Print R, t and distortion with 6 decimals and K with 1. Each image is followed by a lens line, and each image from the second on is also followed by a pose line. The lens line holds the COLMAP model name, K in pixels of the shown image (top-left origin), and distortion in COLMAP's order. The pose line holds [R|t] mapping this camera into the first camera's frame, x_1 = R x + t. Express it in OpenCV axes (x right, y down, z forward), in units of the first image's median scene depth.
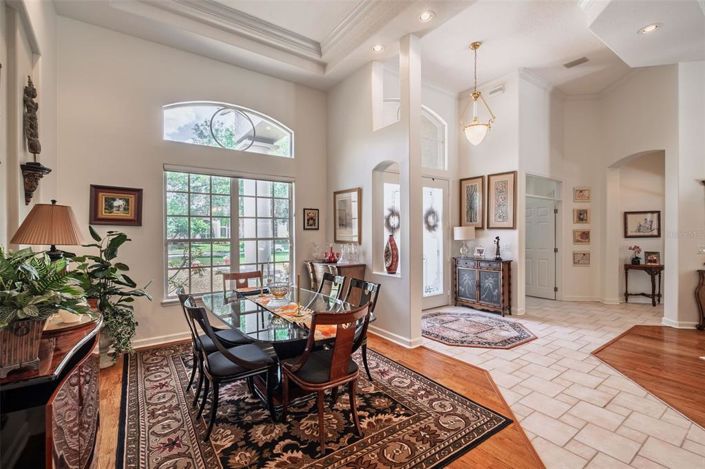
lens RADIAL K [[311.8, 0, 351.0], [0, 311.8, 232.8], [0, 0, 1]] dist [-0.005050, -0.000157]
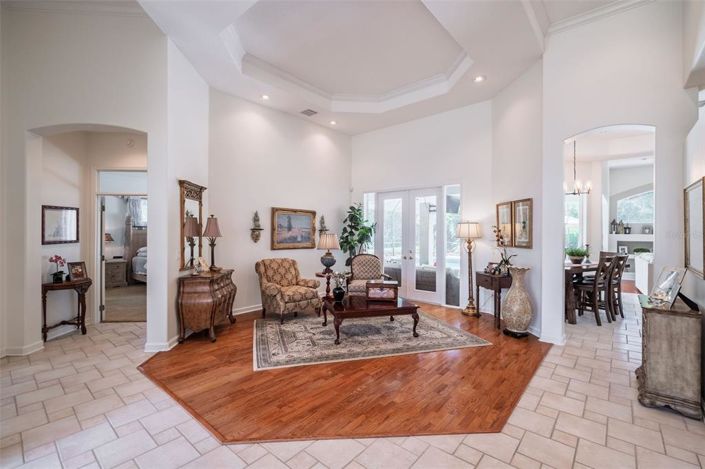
lens RADIAL K [[311.8, 0, 348.5], [0, 311.8, 231.6], [0, 0, 1]] dist [-0.005050, -0.000157]
pose [[-0.234715, 0.013576, 0.971969, 0.085788], [0.006433, 0.999902, -0.012413, 0.001042], [-0.972043, 0.003340, -0.234780, 0.531667]]
